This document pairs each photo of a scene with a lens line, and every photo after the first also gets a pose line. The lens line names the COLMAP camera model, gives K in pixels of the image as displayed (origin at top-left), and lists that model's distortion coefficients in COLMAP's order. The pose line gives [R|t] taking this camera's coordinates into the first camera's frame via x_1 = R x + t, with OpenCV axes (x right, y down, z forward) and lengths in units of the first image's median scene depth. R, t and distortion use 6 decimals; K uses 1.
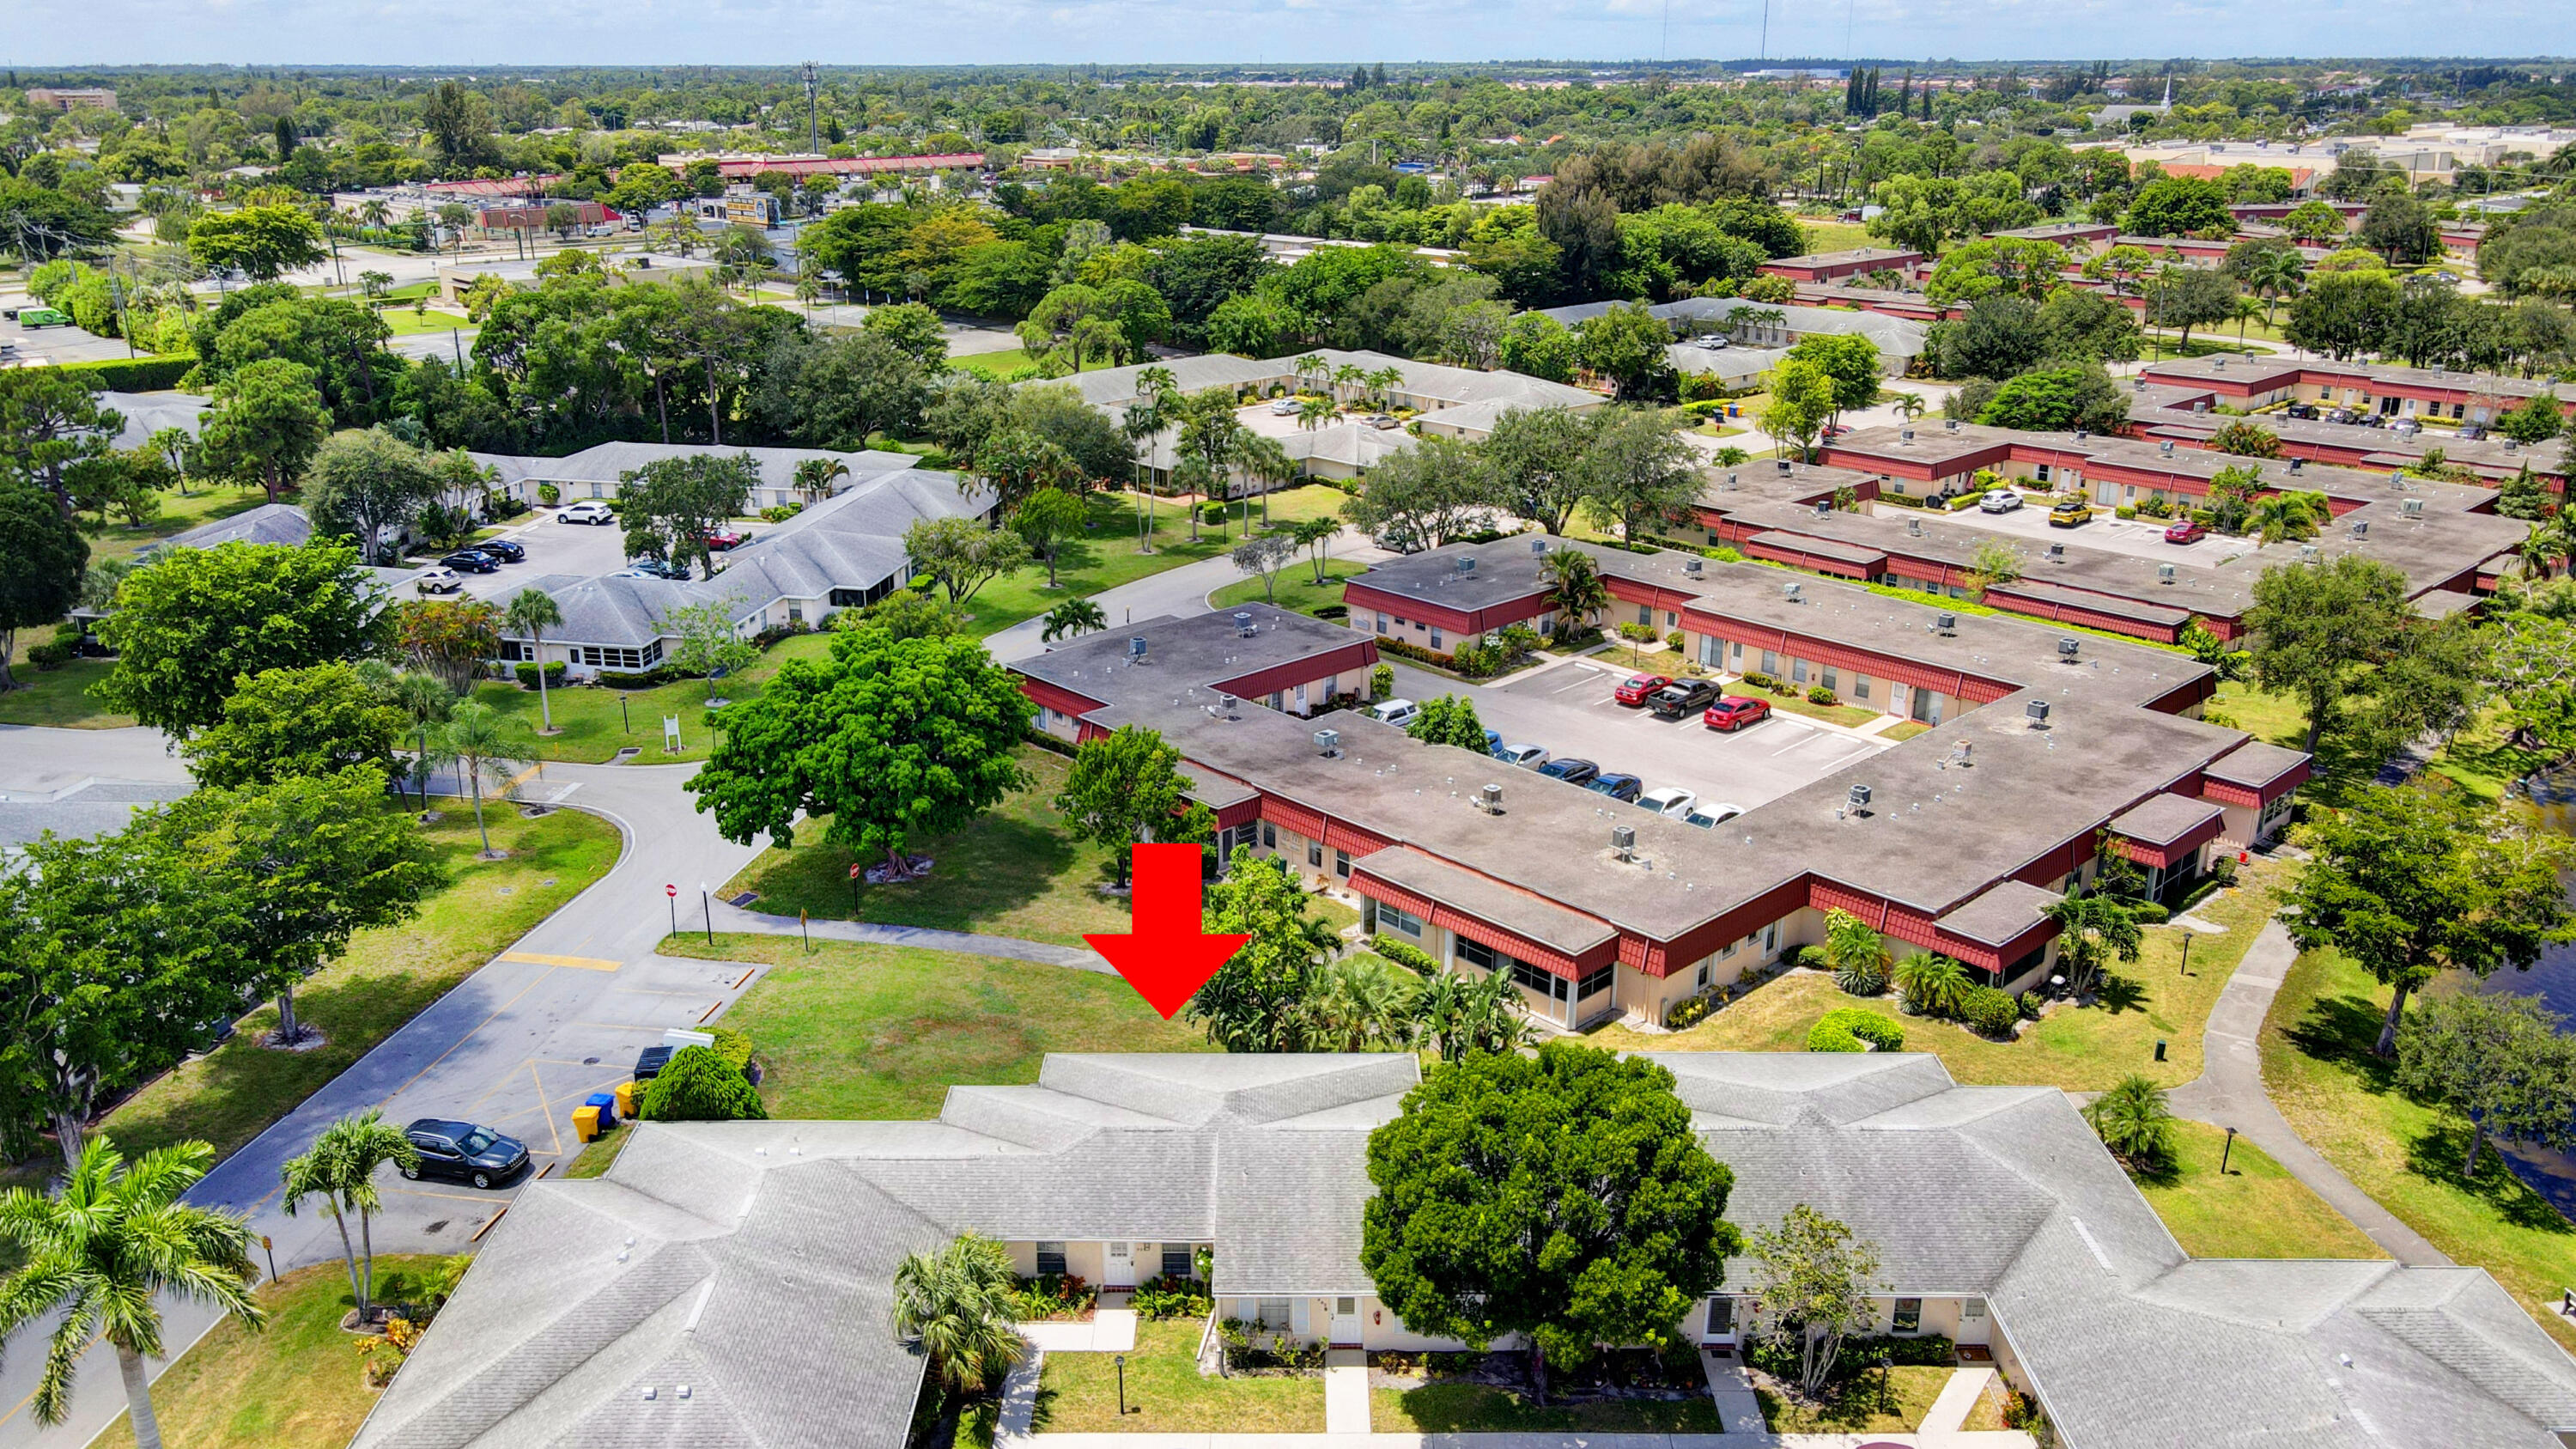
lens RADIAL K [[1822.6, 0, 1288.0], [0, 1822.6, 724.5], [0, 0, 1]] dist [0.006616, 0.006986]
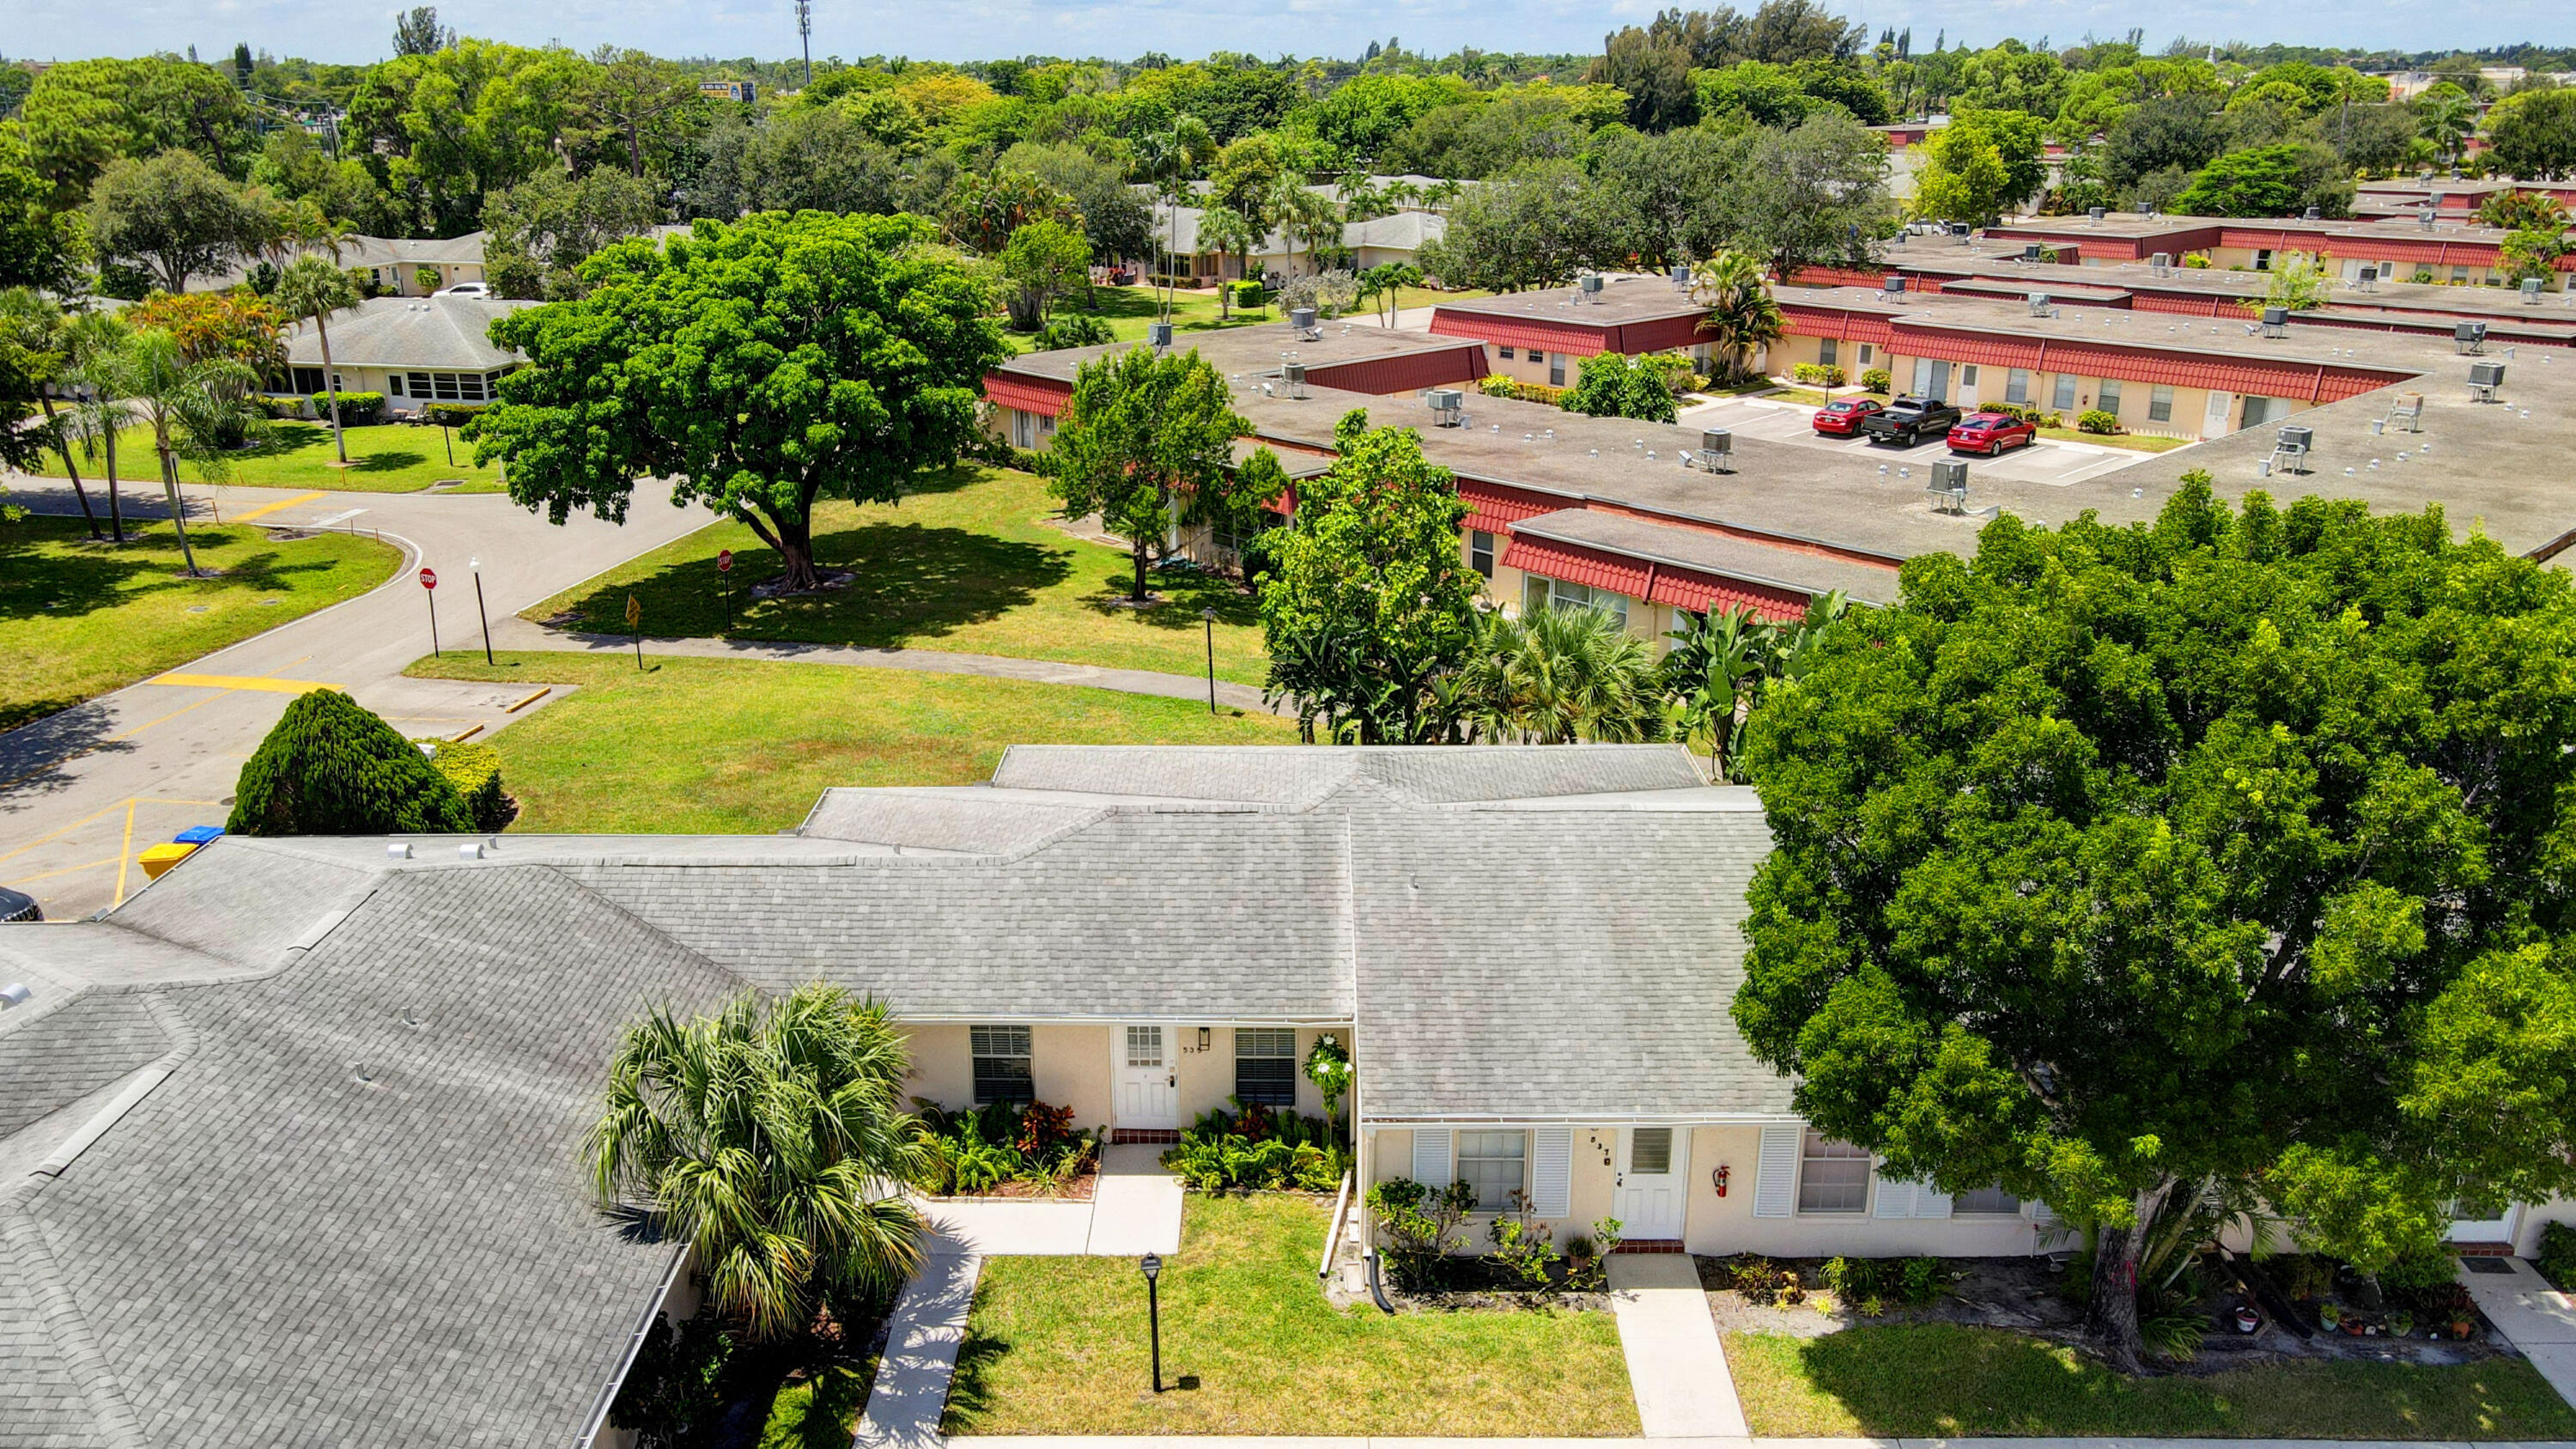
lens RADIAL K [[1816.4, 0, 1293.1], [0, 1816.4, 719.8], [0, 0, 1]] dist [0.008552, 0.005908]
pose [[1.000000, 0.000627, -0.000587, -0.053703], [-0.000631, 0.999981, -0.006130, 0.203586], [0.000583, 0.006130, 0.999981, 0.523358]]
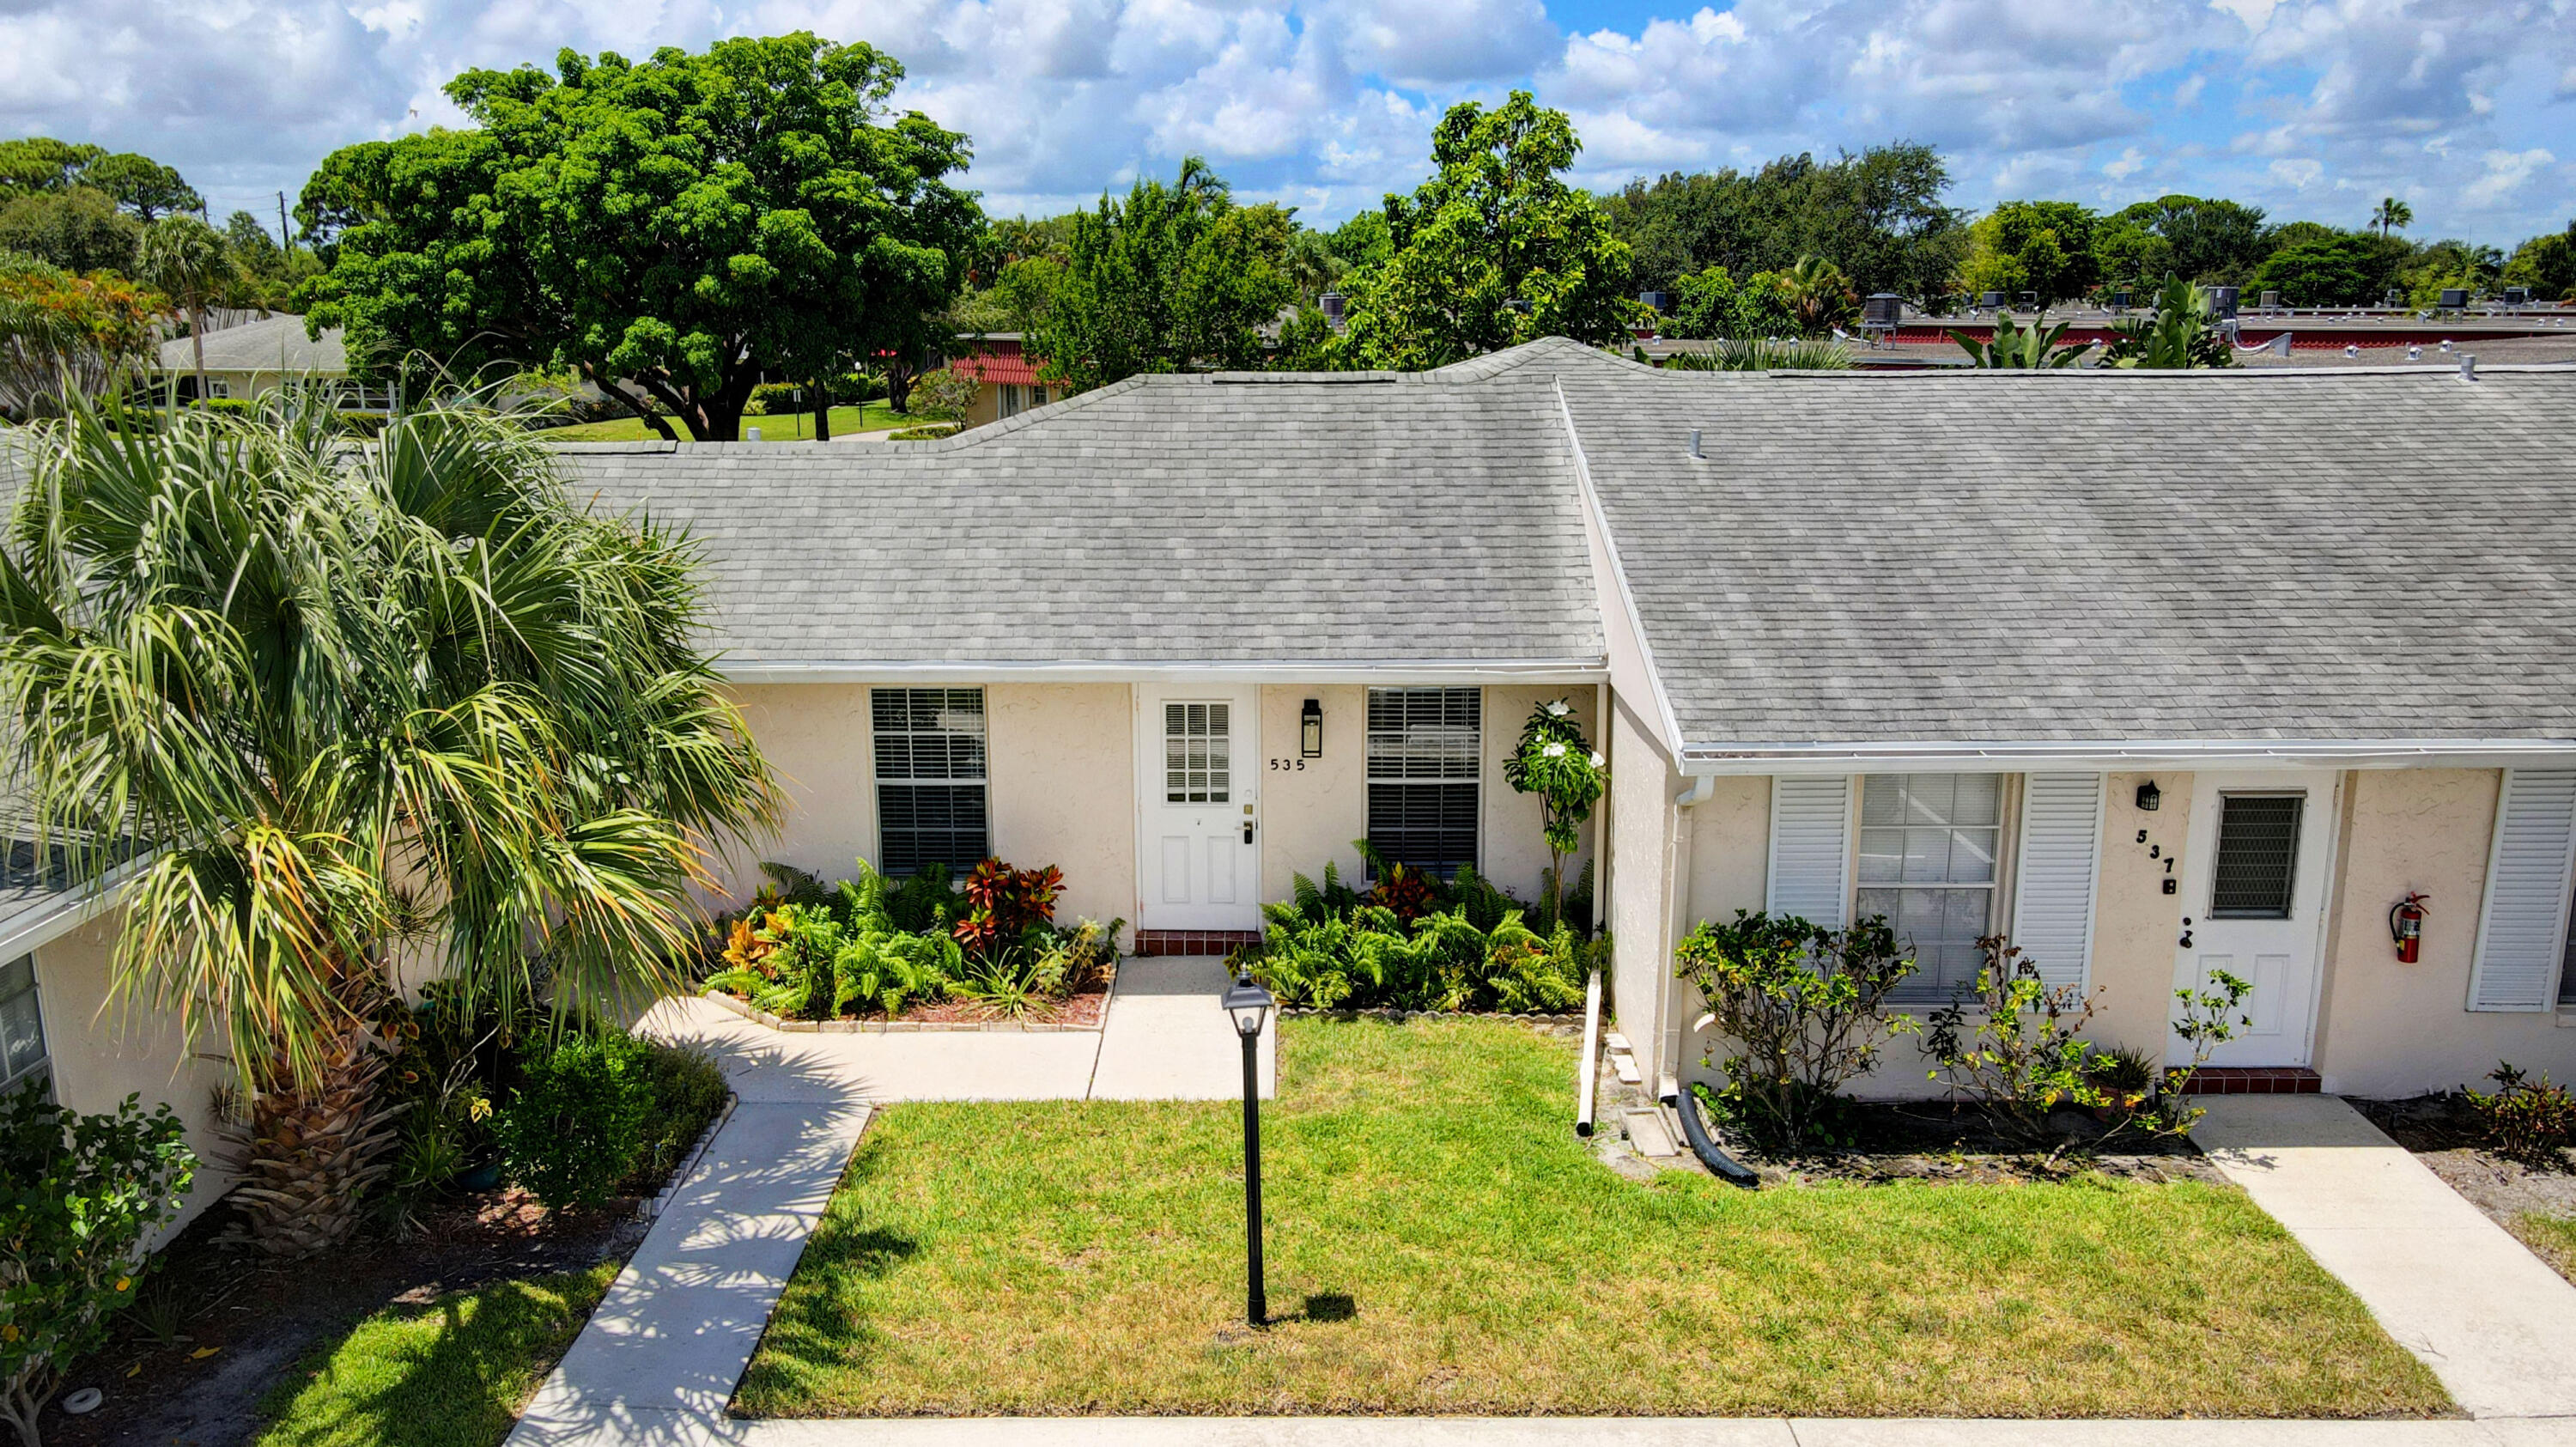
lens RADIAL K [[1822.4, 0, 1288.0], [0, 1822.4, 723.5], [0, 0, 1]] dist [0.006616, 0.006986]
pose [[0.999997, -0.001219, 0.001909, -0.080368], [0.001439, 0.992797, -0.119803, 0.310461], [-0.001749, 0.119806, 0.992796, 0.742352]]
